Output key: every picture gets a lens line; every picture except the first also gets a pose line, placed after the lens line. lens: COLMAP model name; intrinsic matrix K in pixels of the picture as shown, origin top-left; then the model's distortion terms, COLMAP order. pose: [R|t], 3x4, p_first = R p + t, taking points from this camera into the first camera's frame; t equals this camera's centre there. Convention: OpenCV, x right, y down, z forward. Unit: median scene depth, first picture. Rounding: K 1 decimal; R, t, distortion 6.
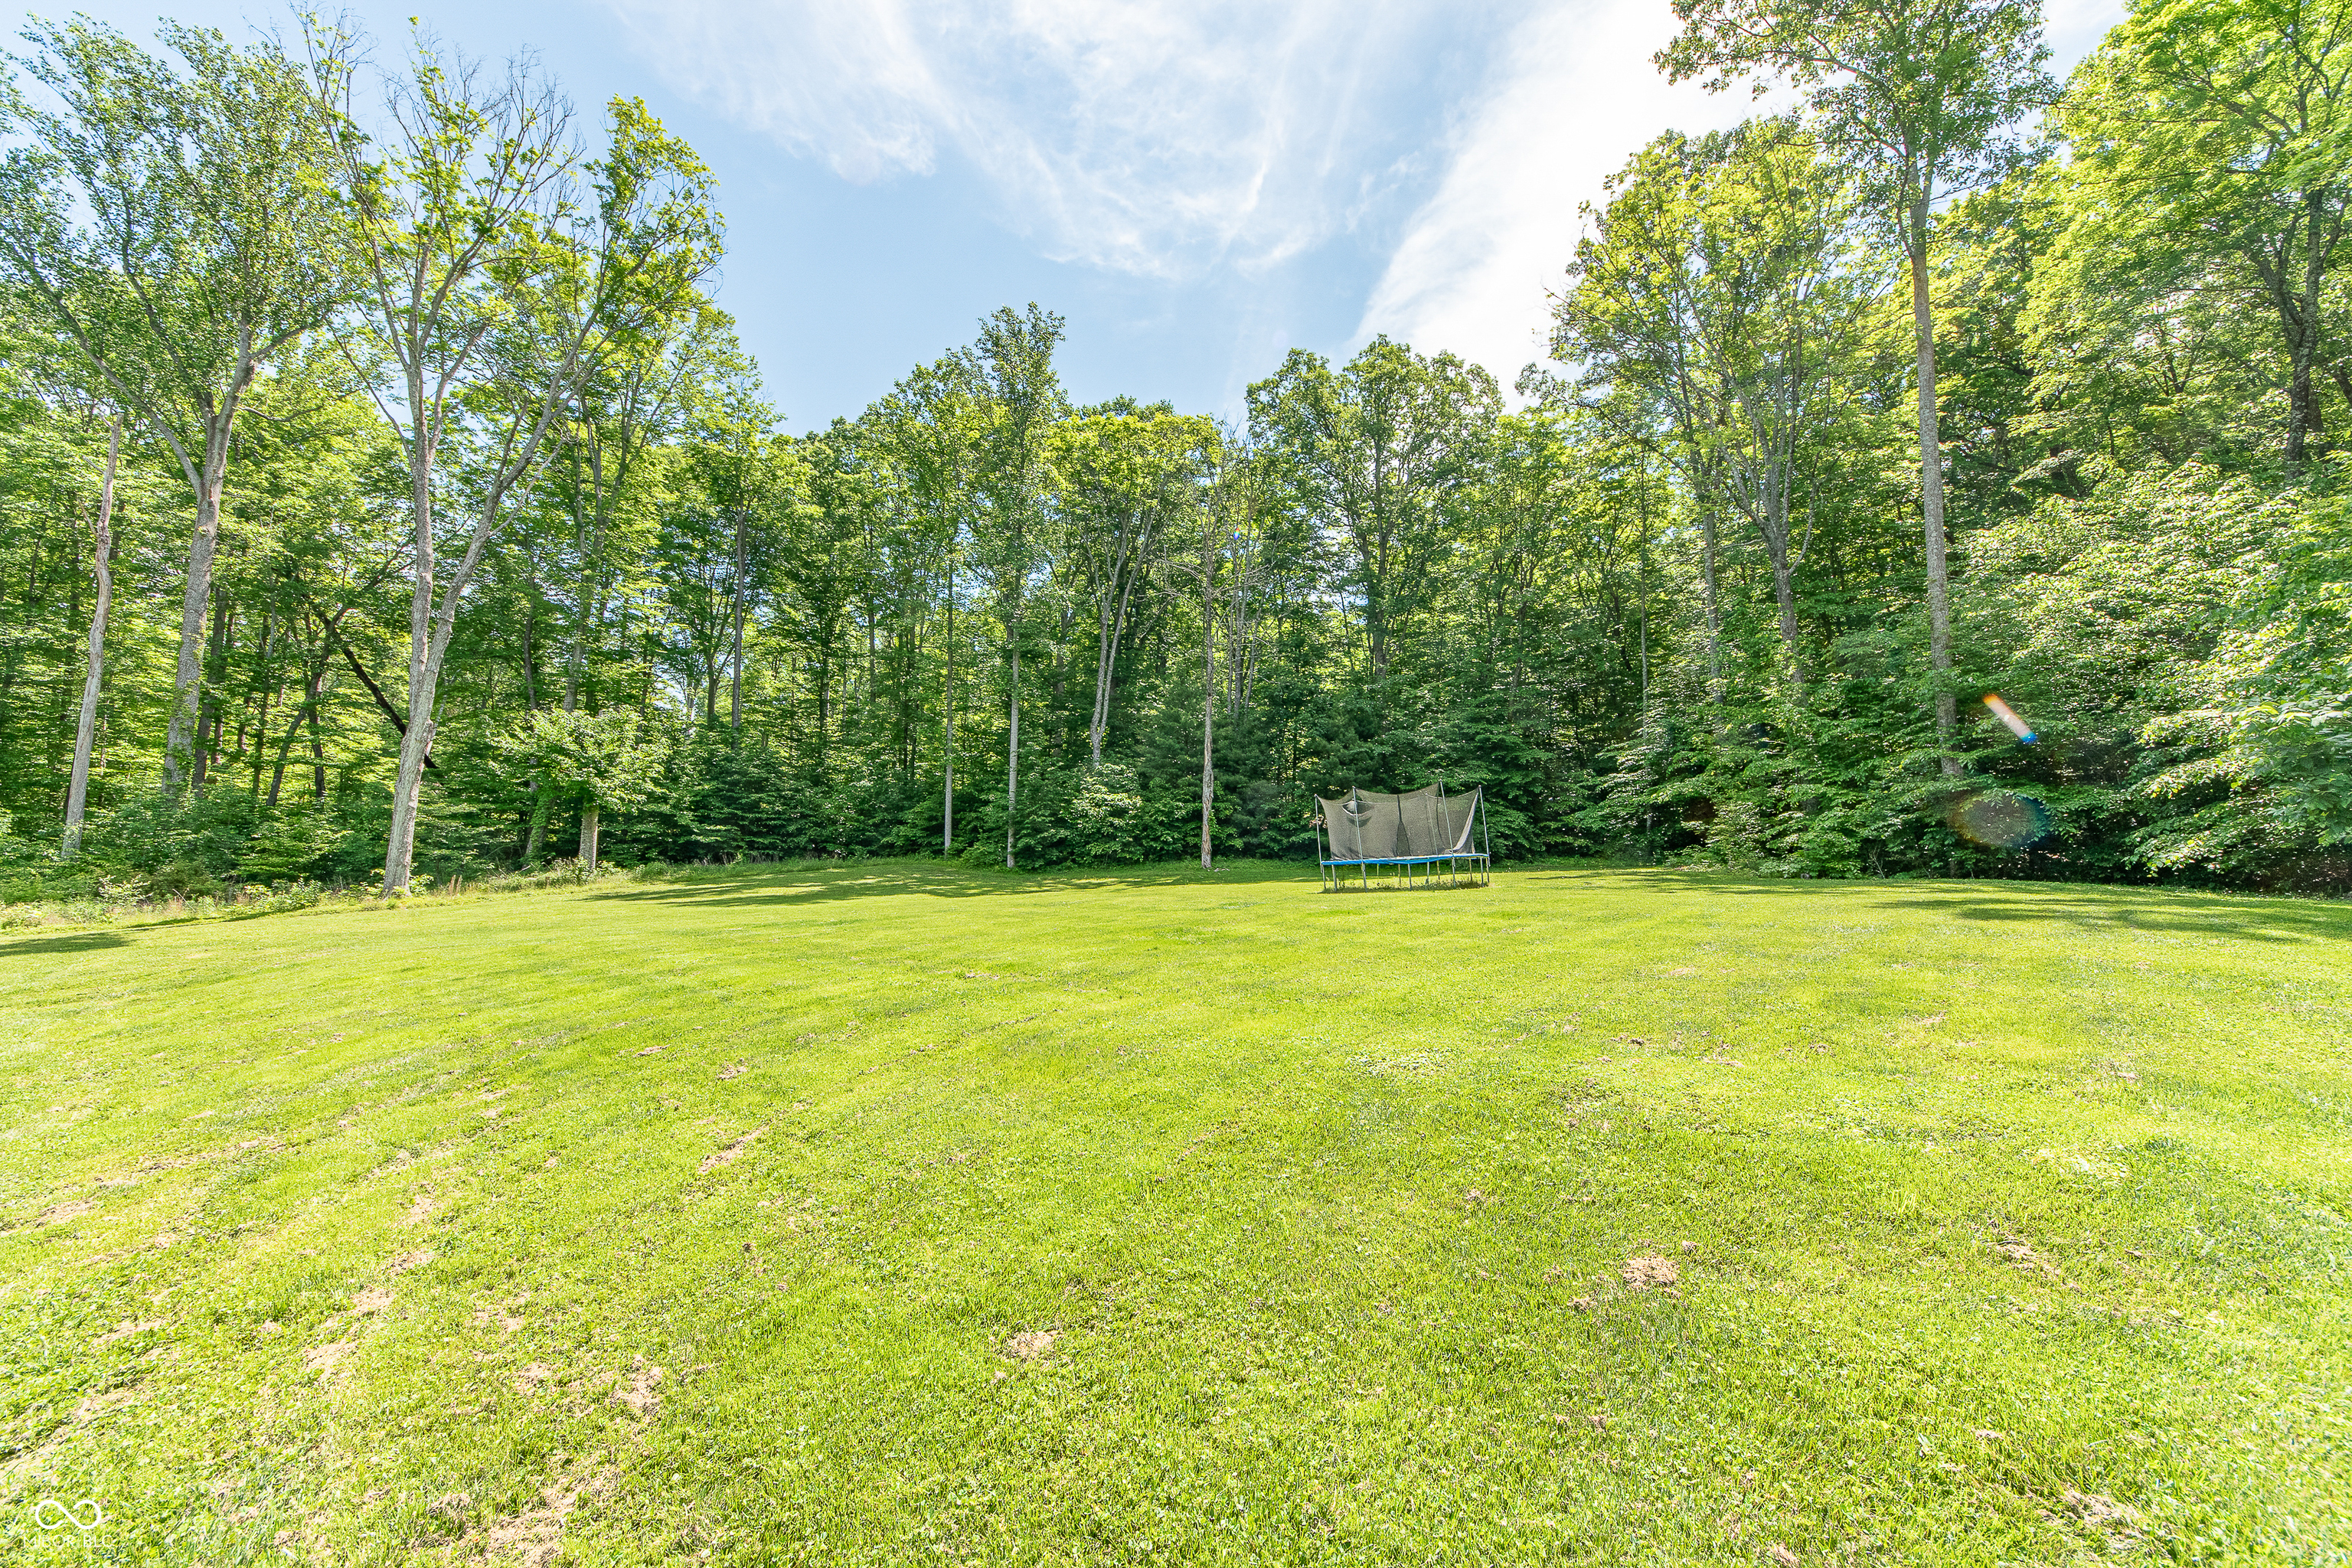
lens RADIAL K [[867.6, 0, 1172.5], [0, 867.6, 781.9], [0, 0, 1]] dist [-0.014916, 0.005547]
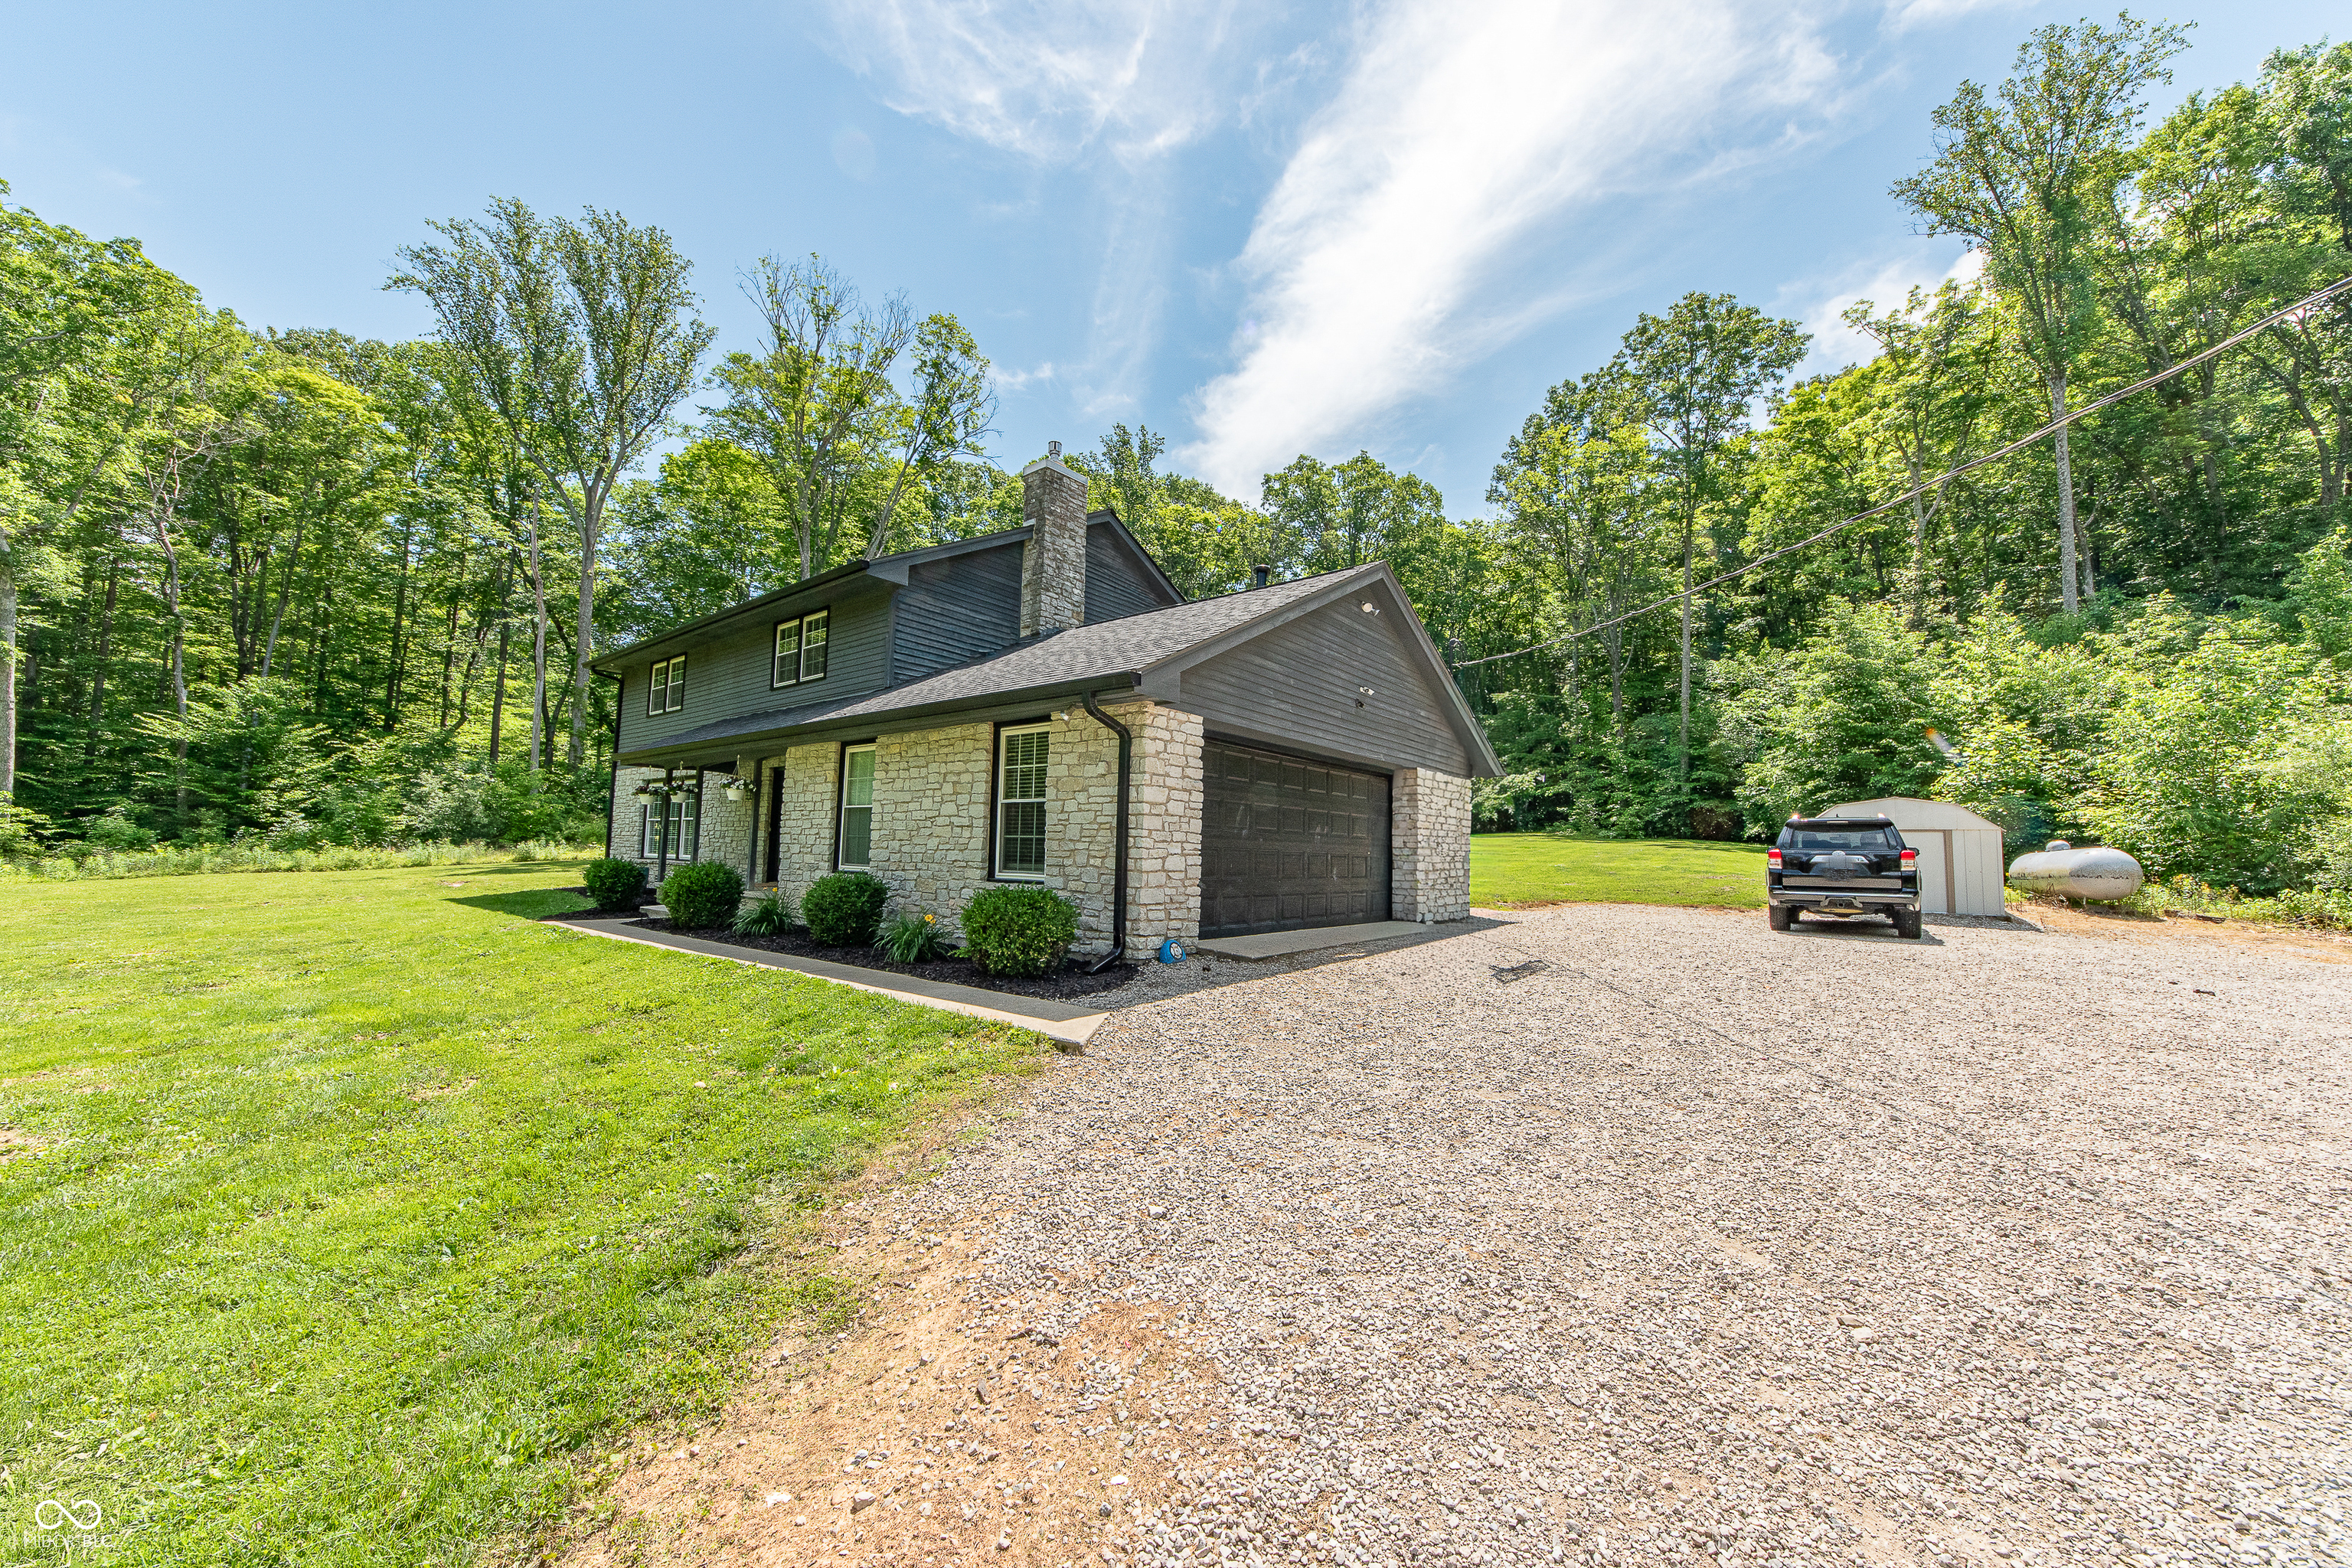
lens RADIAL K [[834.1, 0, 1180.2], [0, 834.1, 783.6], [0, 0, 1]] dist [-0.009900, 0.003709]
pose [[0.987056, 0.026501, 0.158172, -0.450656], [-0.034920, 0.998104, 0.050687, -0.062210], [-0.156528, -0.055554, 0.986110, -0.572934]]
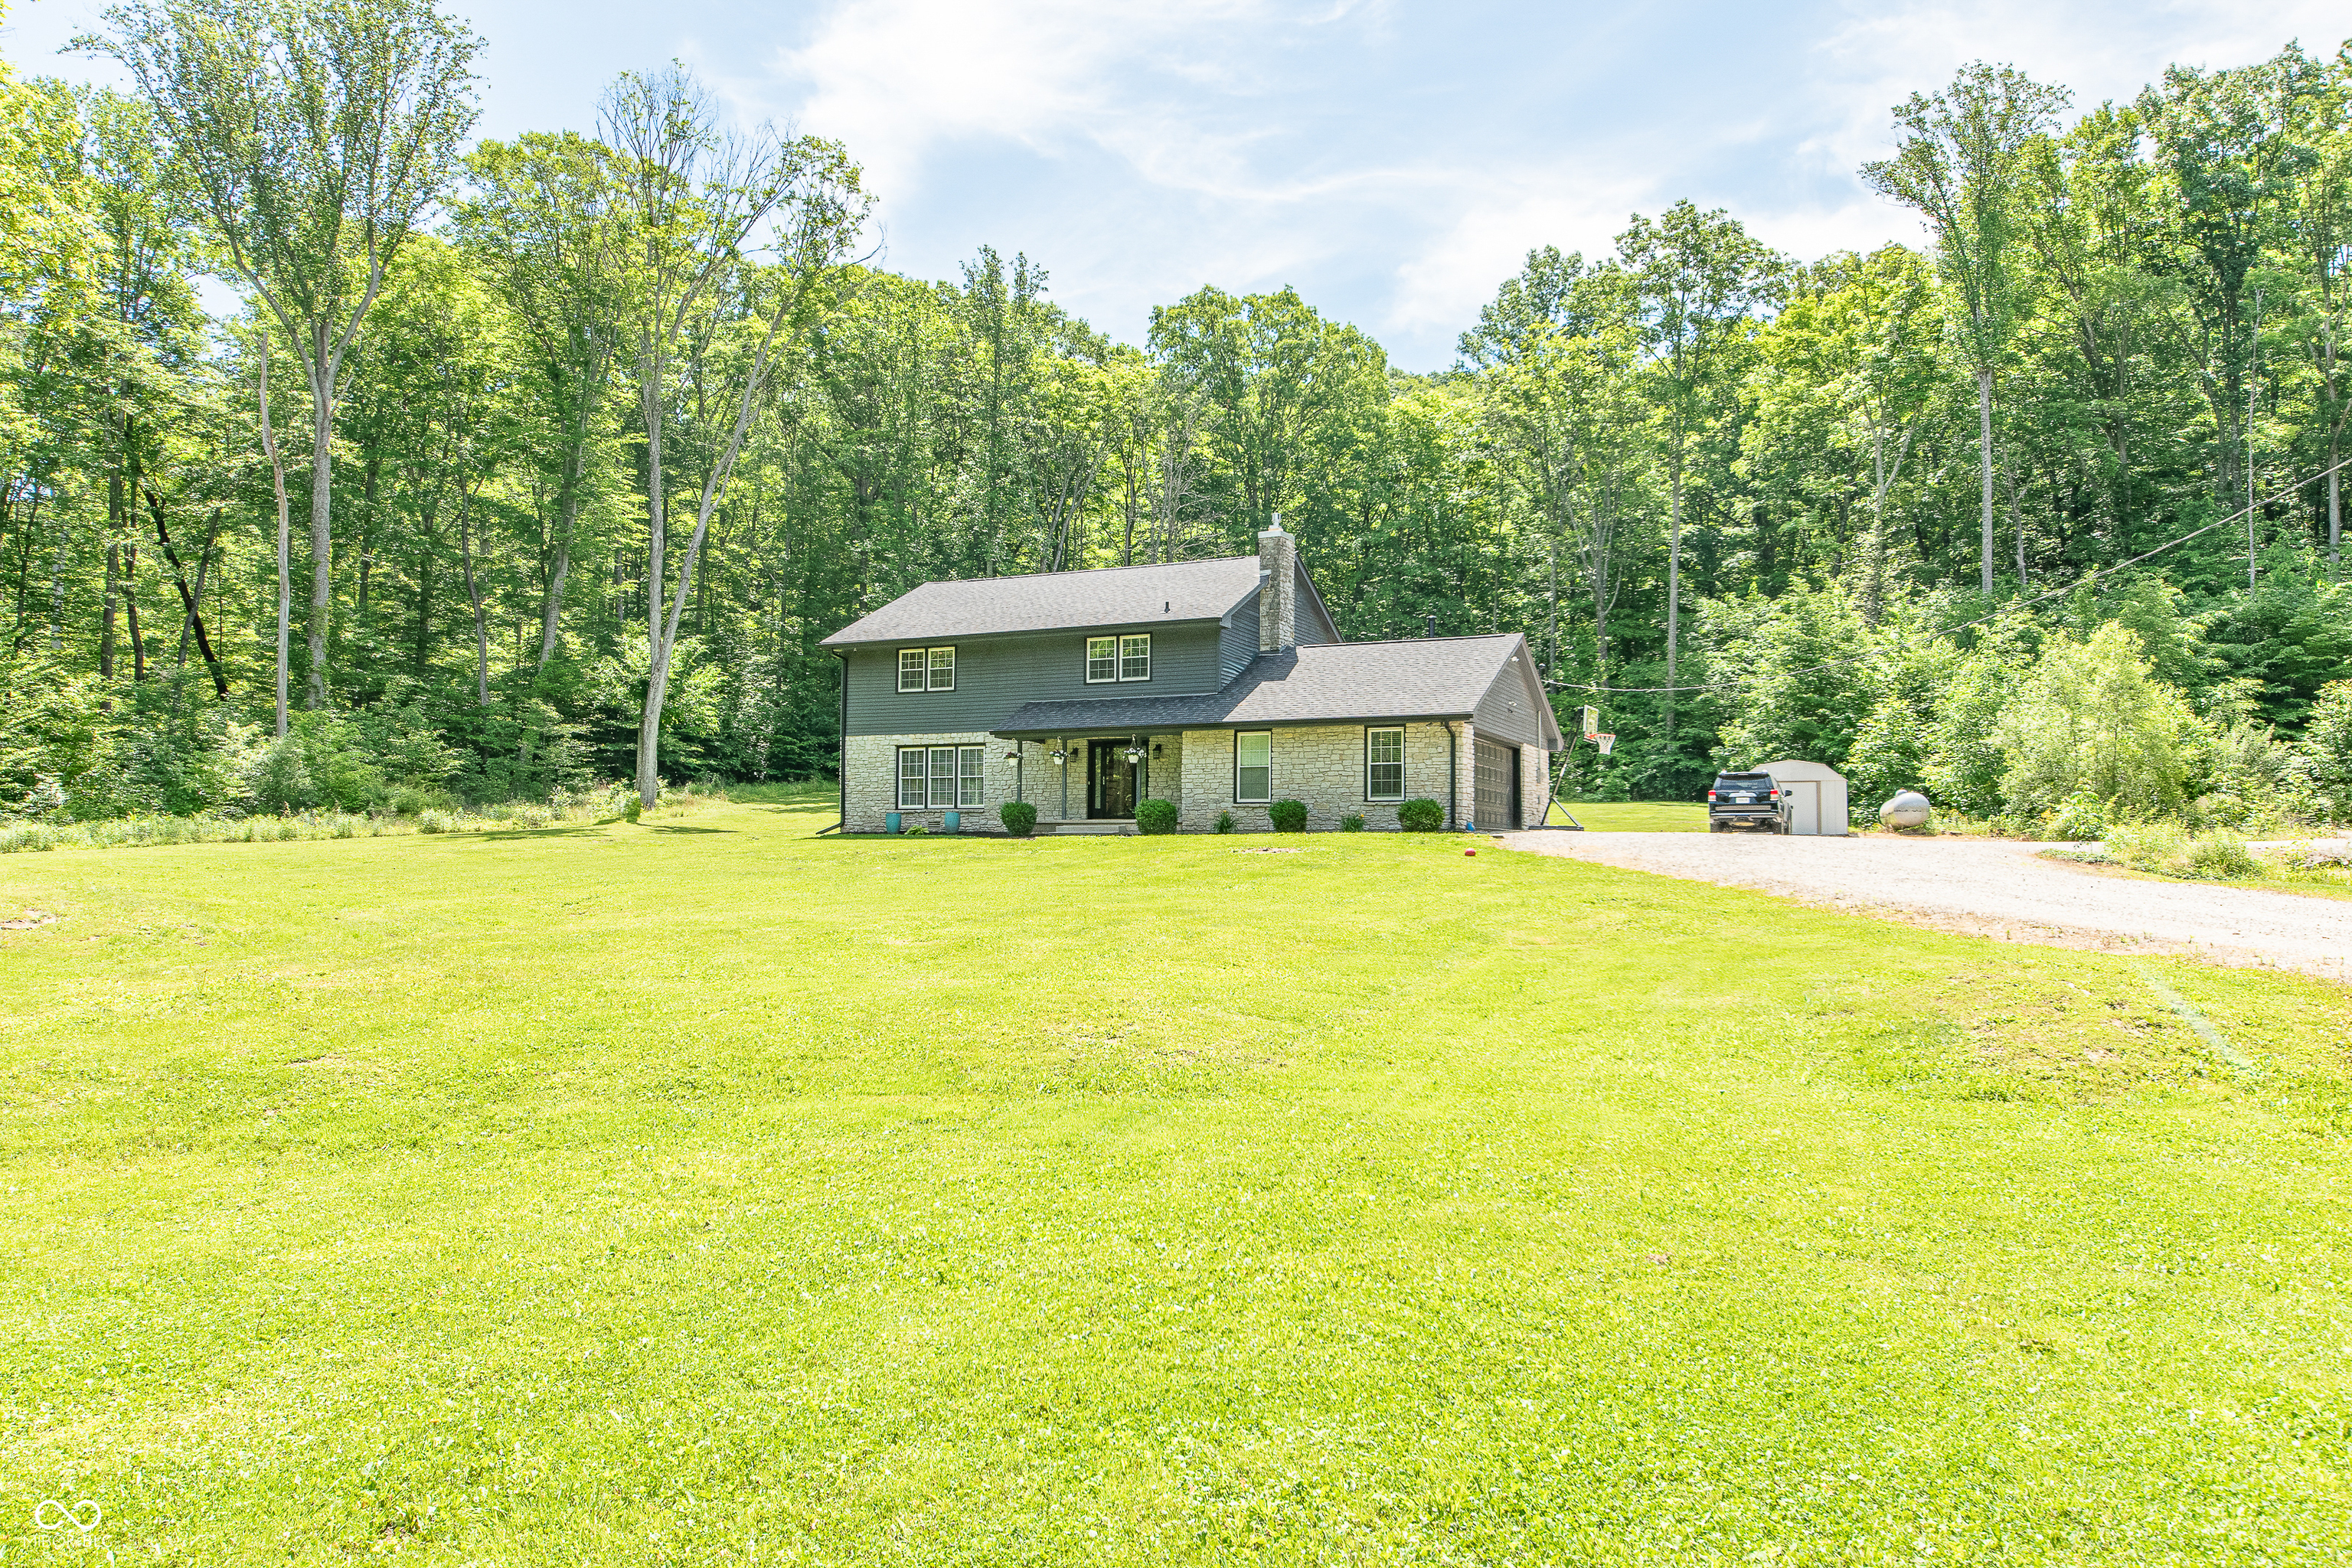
lens RADIAL K [[1554.2, 0, 1176.0], [0, 1554.2, 784.0], [0, 0, 1]] dist [-0.005421, 0.000573]
pose [[0.923067, 0.016540, 0.384284, -1.049287], [-0.050304, 0.995685, 0.077976, -0.106633], [-0.381336, -0.091308, 0.919916, -1.286029]]
